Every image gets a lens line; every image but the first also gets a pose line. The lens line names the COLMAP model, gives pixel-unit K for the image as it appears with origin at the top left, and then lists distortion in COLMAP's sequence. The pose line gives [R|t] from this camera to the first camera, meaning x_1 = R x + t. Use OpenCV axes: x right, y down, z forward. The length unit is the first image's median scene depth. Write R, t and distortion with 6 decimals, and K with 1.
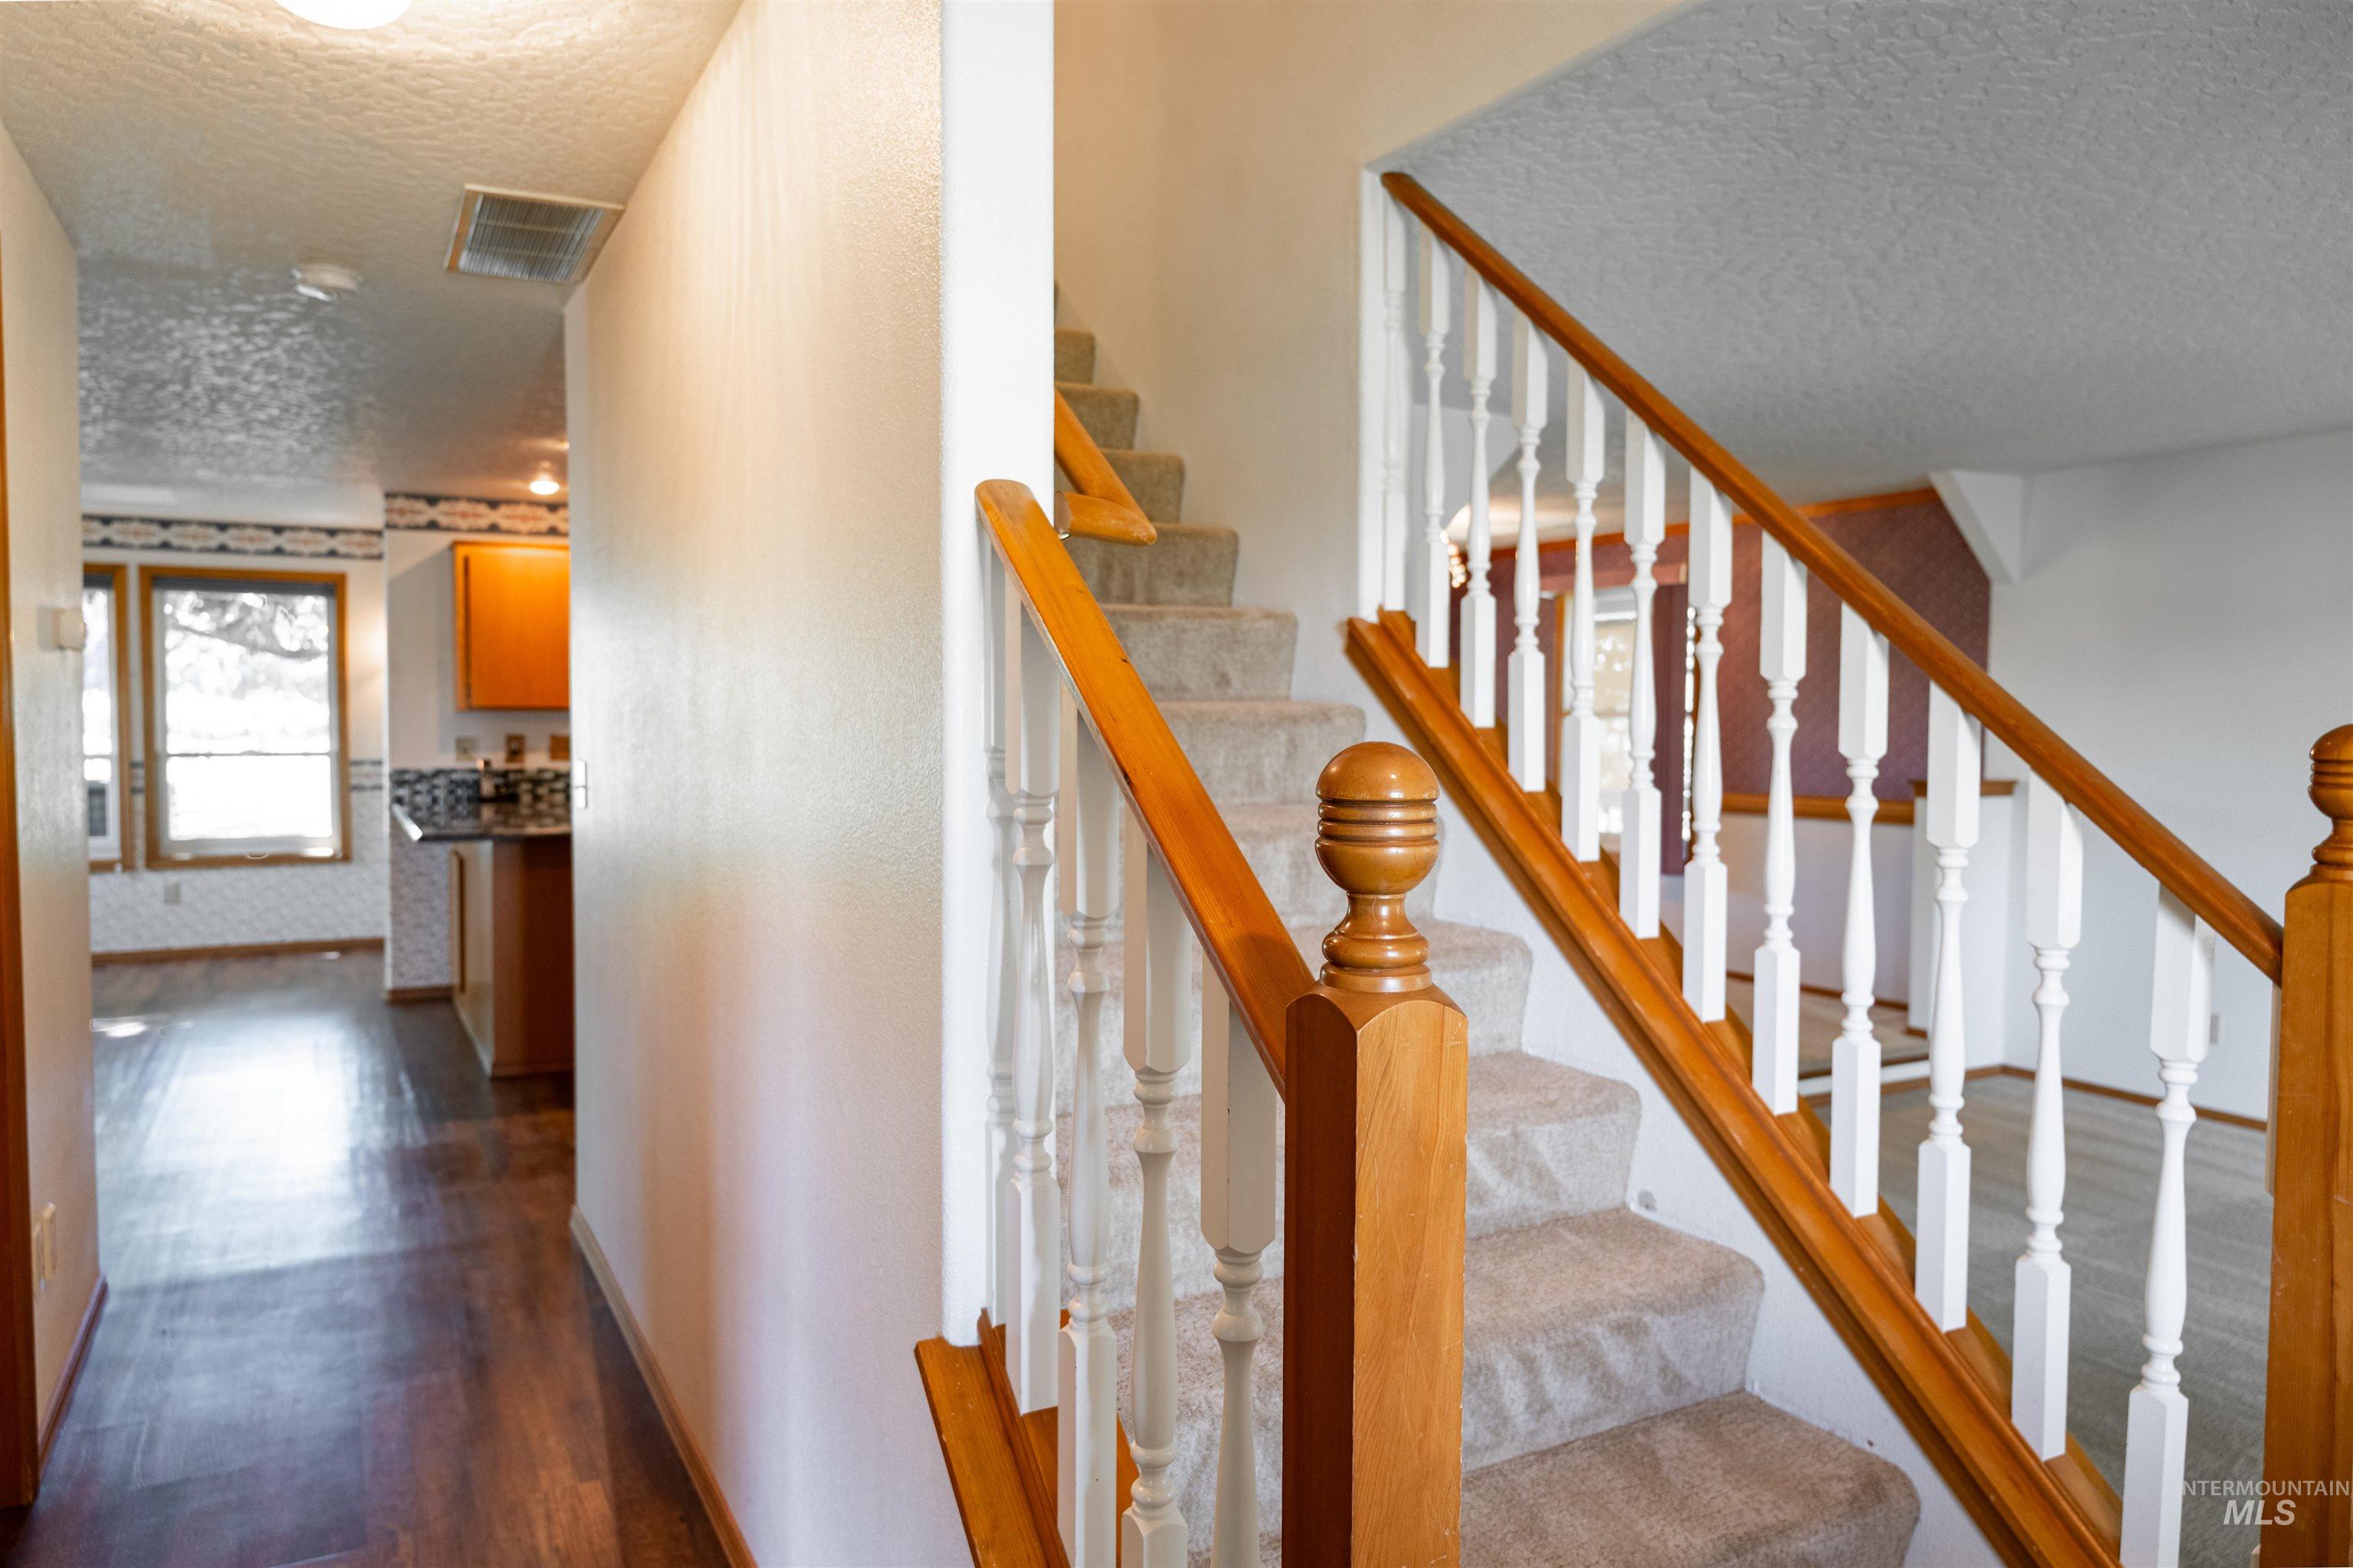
lens RADIAL K [[1558.8, 0, 1175.4], [0, 1558.8, 783.2], [0, 0, 1]] dist [-0.009080, 0.001092]
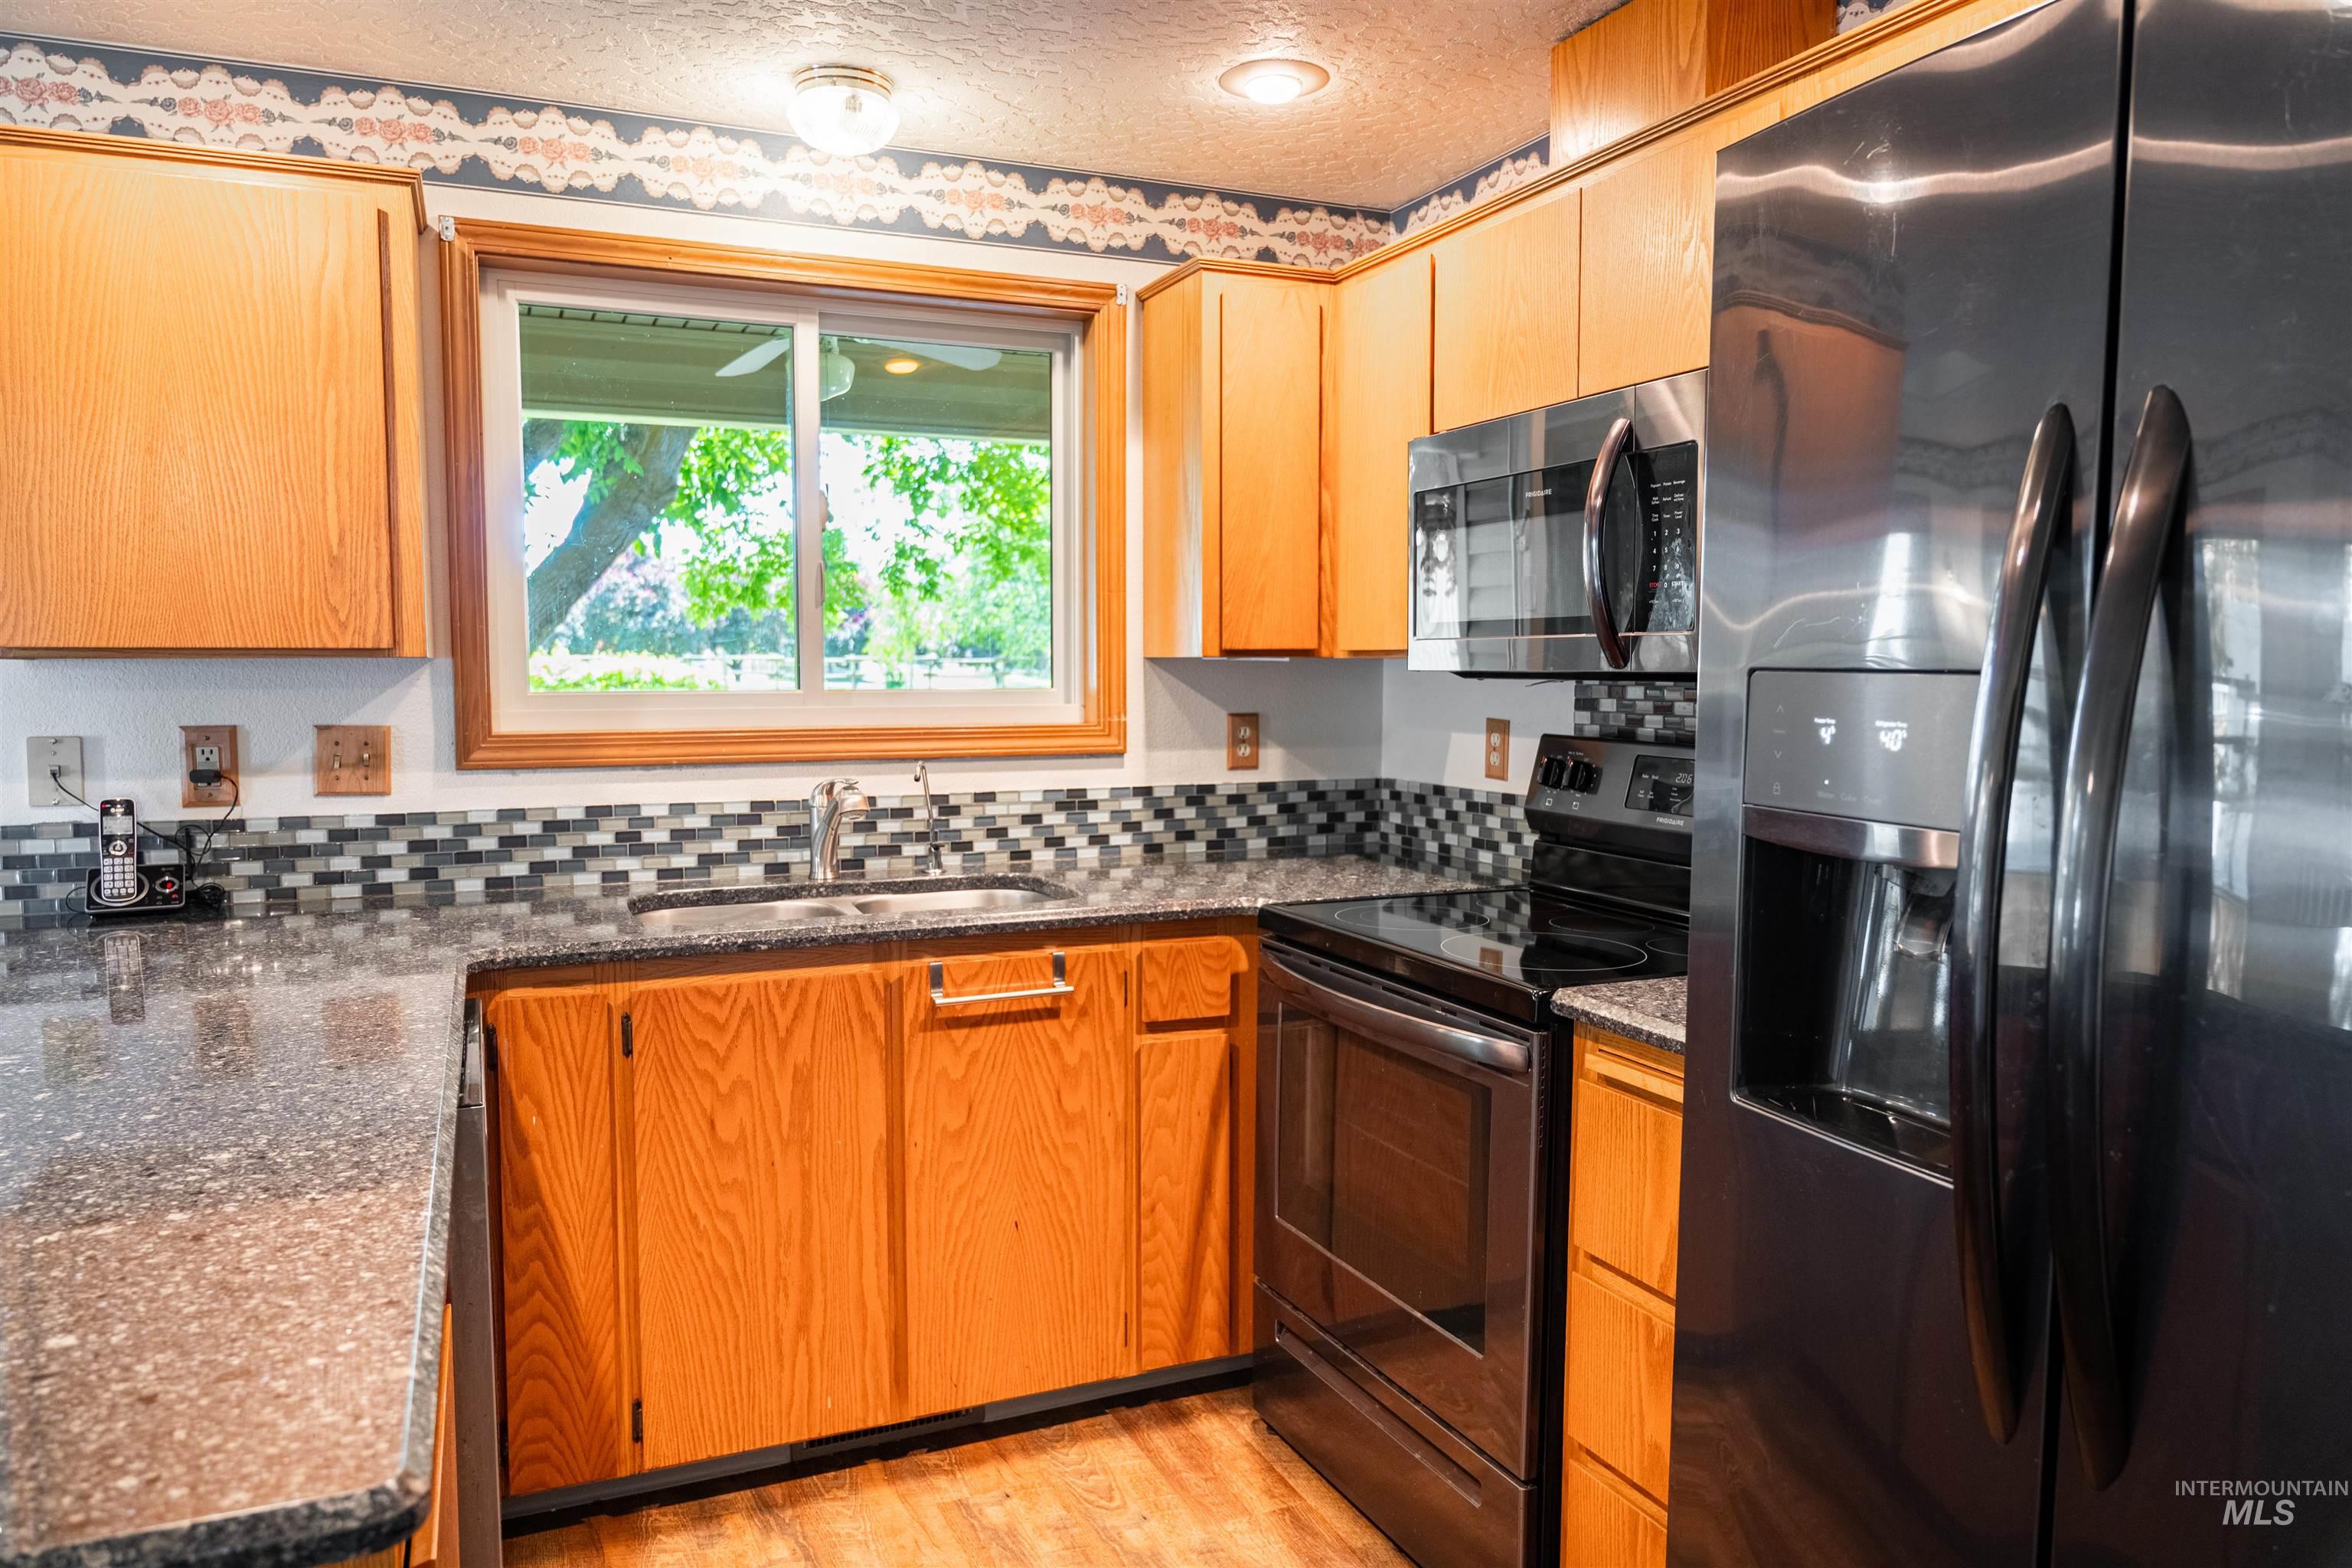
lens RADIAL K [[1558.1, 0, 1174.3], [0, 1558.1, 784.5], [0, 0, 1]] dist [-0.009080, 0.001092]
pose [[0.995922, 0.000672, -0.090212, -0.200484], [0.002374, 0.999431, 0.033650, -0.034228], [0.090183, -0.033727, 0.995354, 0.777290]]
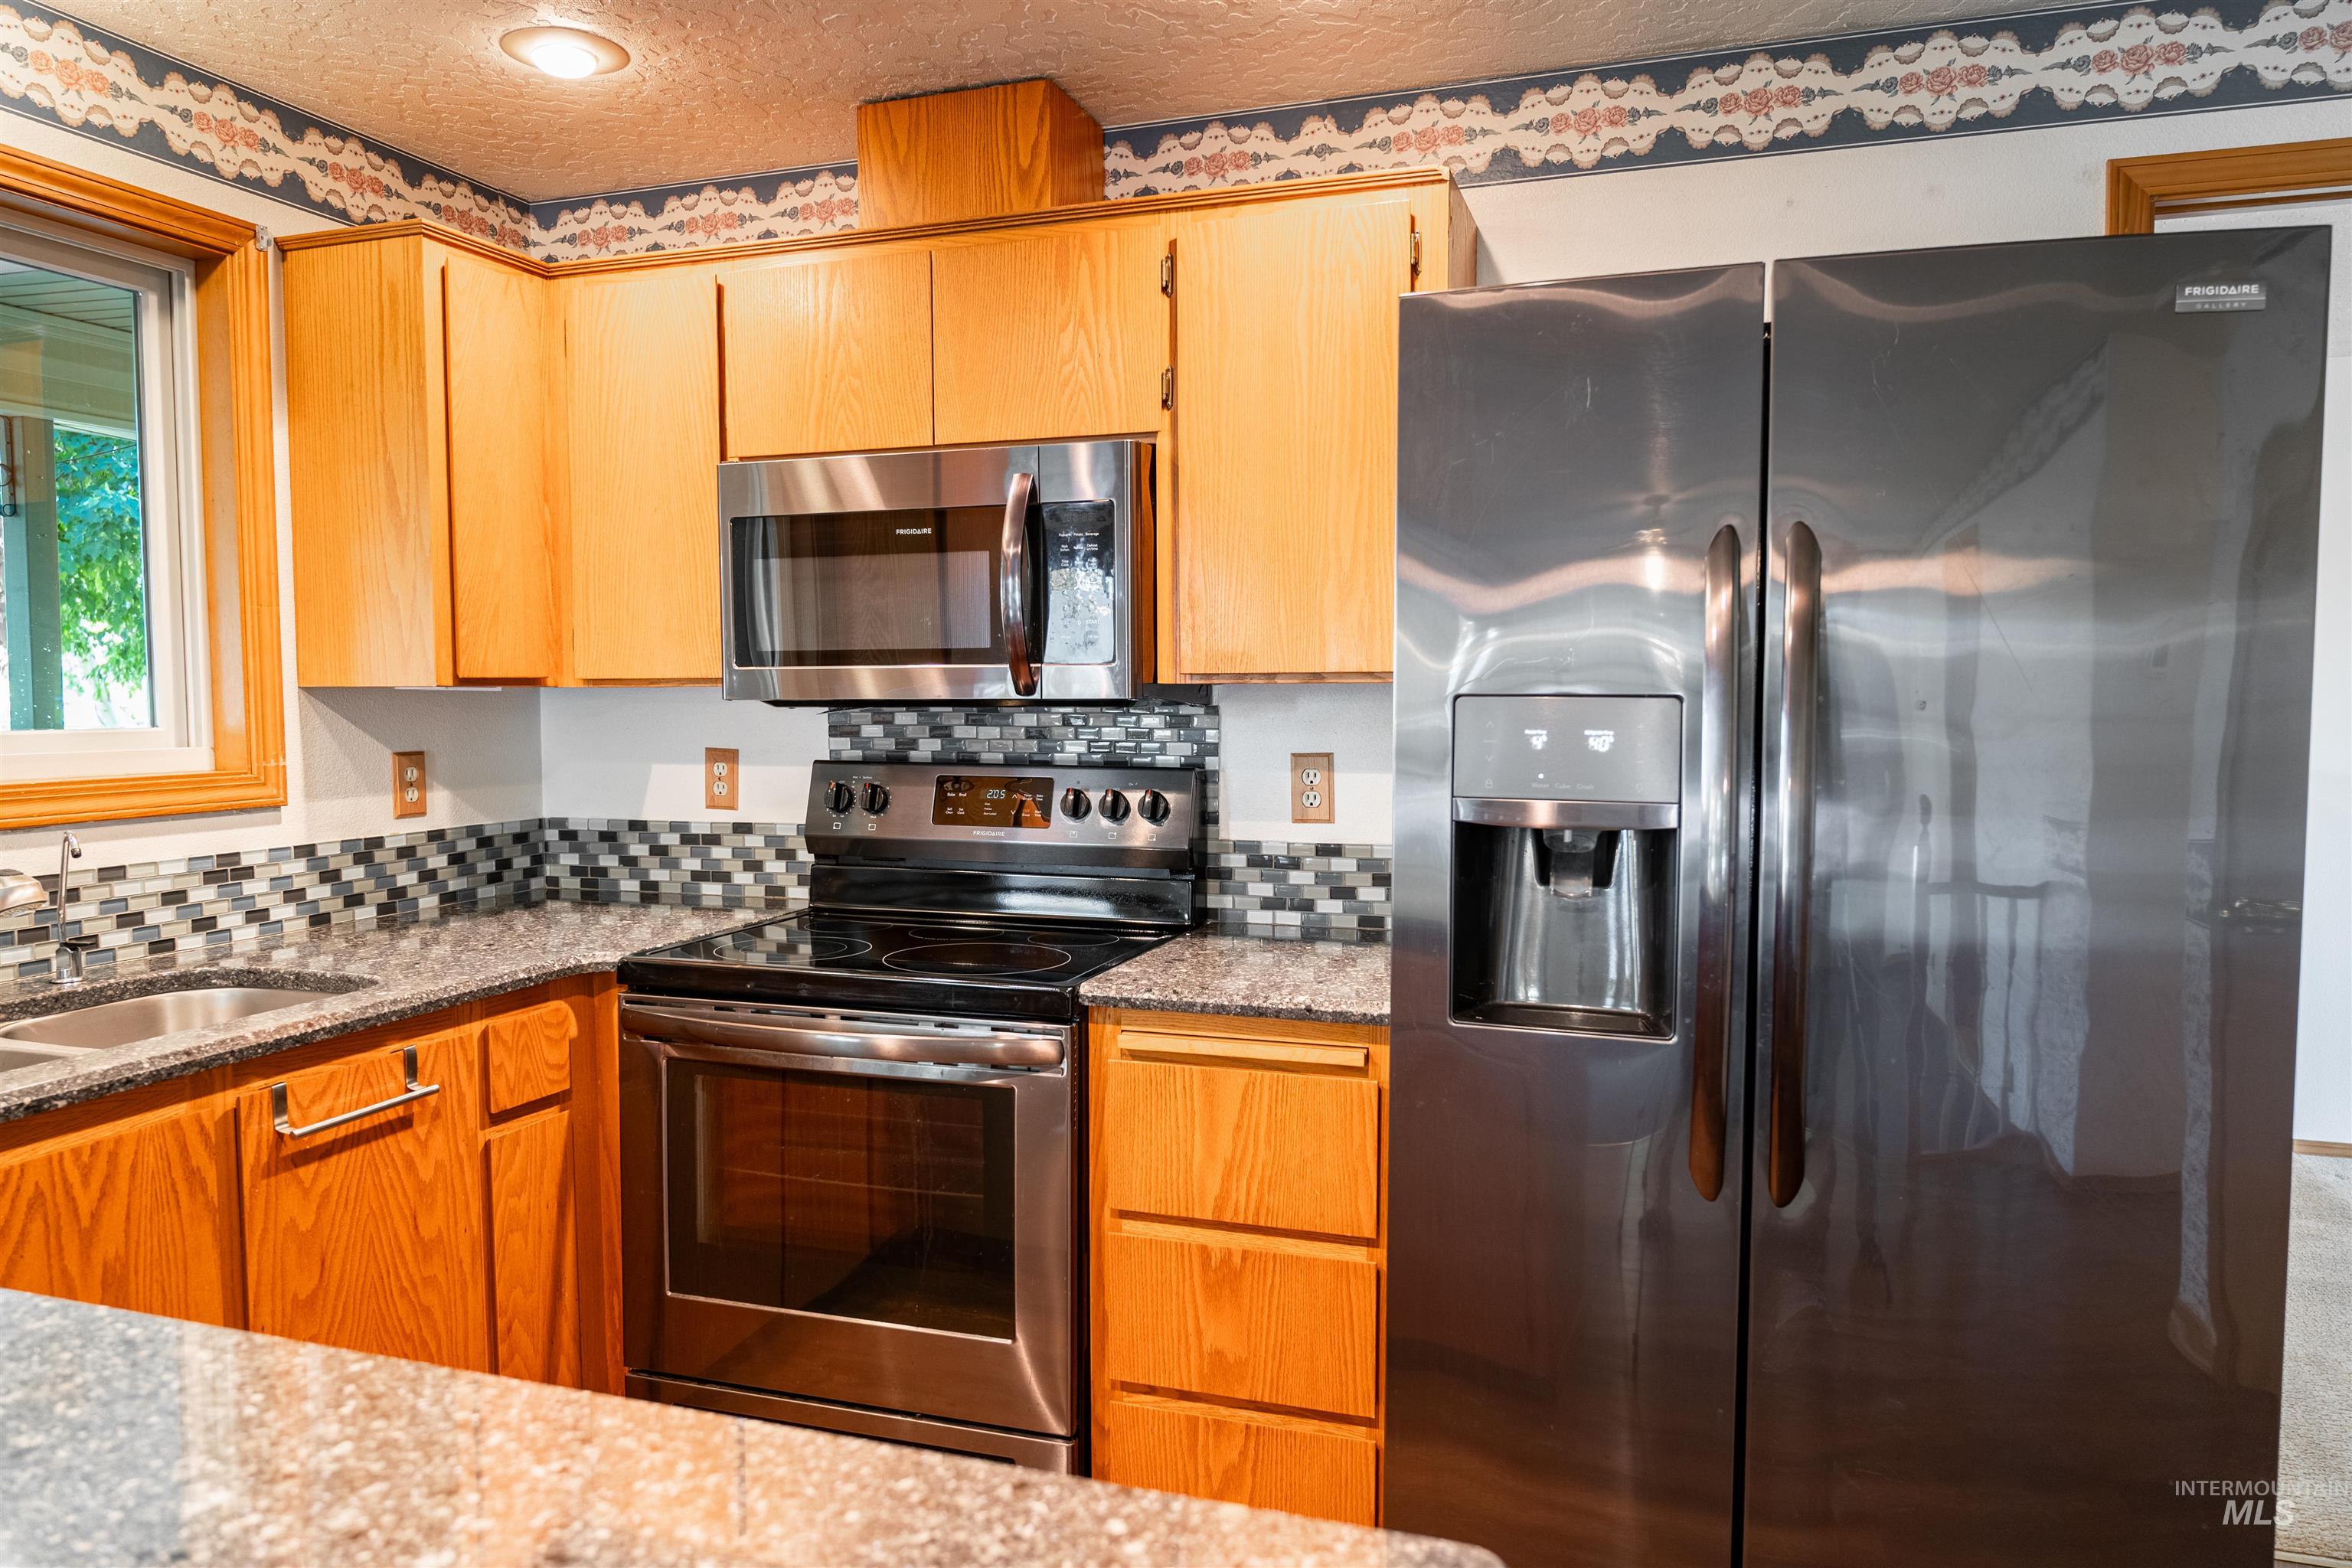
lens RADIAL K [[1558.1, 0, 1171.1], [0, 1558.1, 785.2], [0, 0, 1]] dist [-0.009080, 0.001092]
pose [[0.736925, -0.050640, 0.674075, -0.371287], [0.037662, 0.998717, 0.033855, -0.037818], [-0.674925, 0.000439, 0.737887, 0.823786]]
